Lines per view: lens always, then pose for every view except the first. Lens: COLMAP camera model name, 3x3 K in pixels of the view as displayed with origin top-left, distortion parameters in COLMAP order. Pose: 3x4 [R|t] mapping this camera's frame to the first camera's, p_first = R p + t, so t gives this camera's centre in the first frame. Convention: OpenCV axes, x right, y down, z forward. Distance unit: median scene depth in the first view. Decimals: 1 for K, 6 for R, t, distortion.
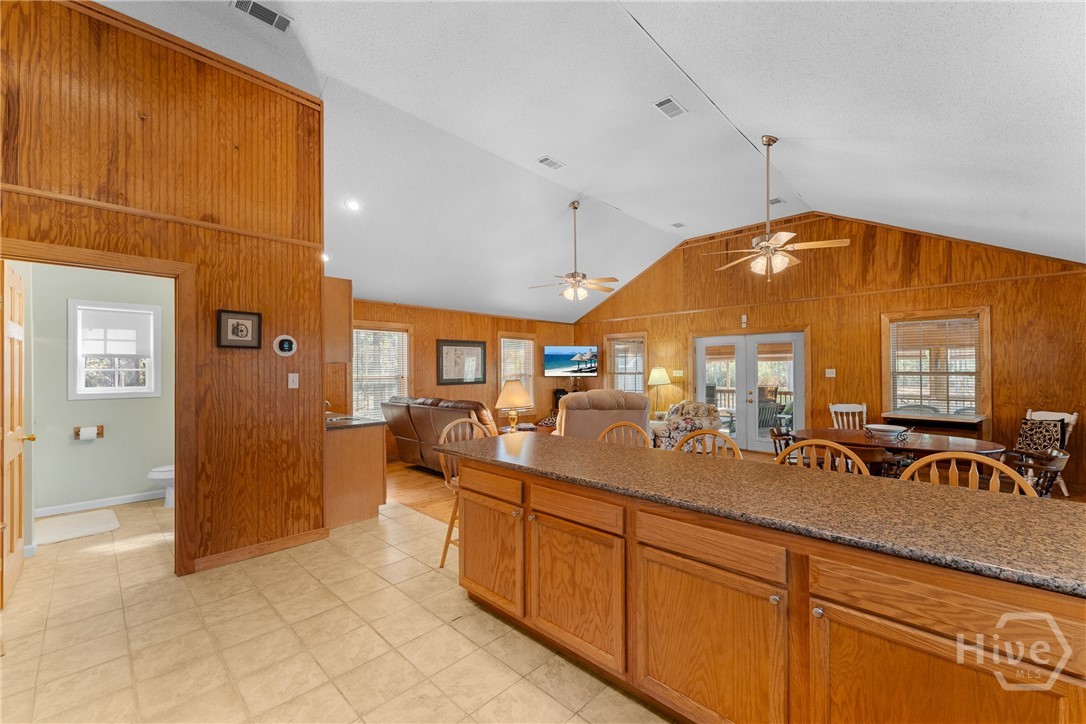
lens RADIAL K [[446.1, 0, 530.8], [0, 446.1, 380.9], [0, 0, 1]] dist [0.004695, 0.000985]
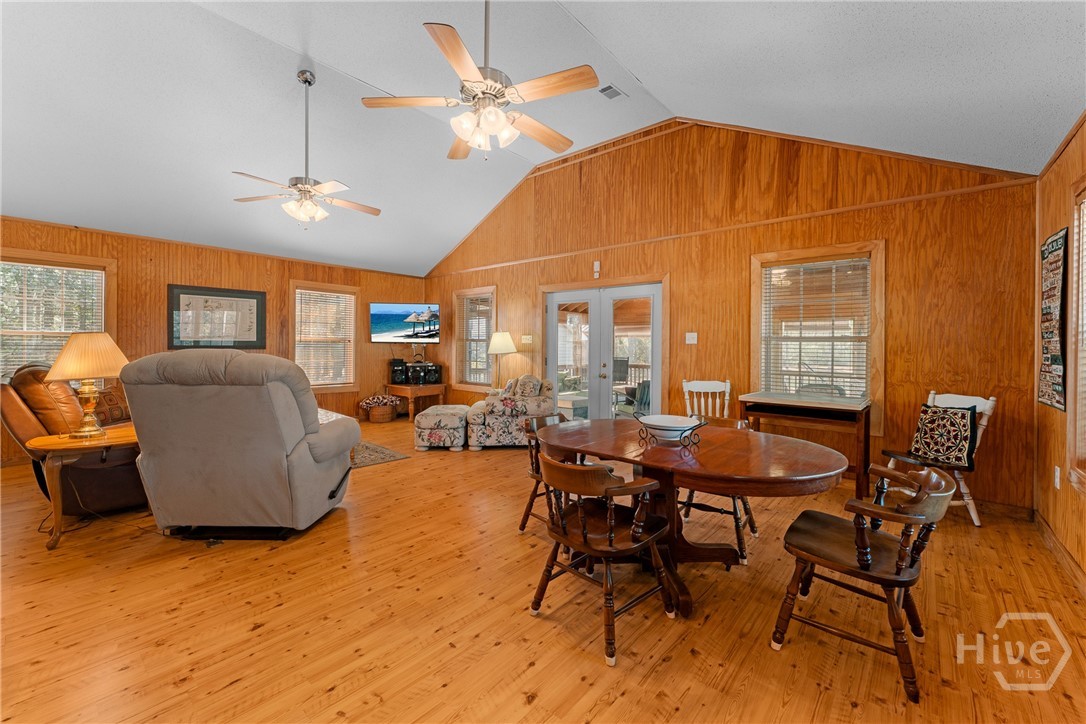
lens RADIAL K [[446.1, 0, 537.8], [0, 446.1, 359.8], [0, 0, 1]] dist [0.004695, 0.000985]
pose [[0.998114, 0.013290, 0.059934, 0.390136], [-0.013694, 0.999886, 0.006341, 0.016766], [-0.059843, -0.007149, 0.998182, 0.297775]]
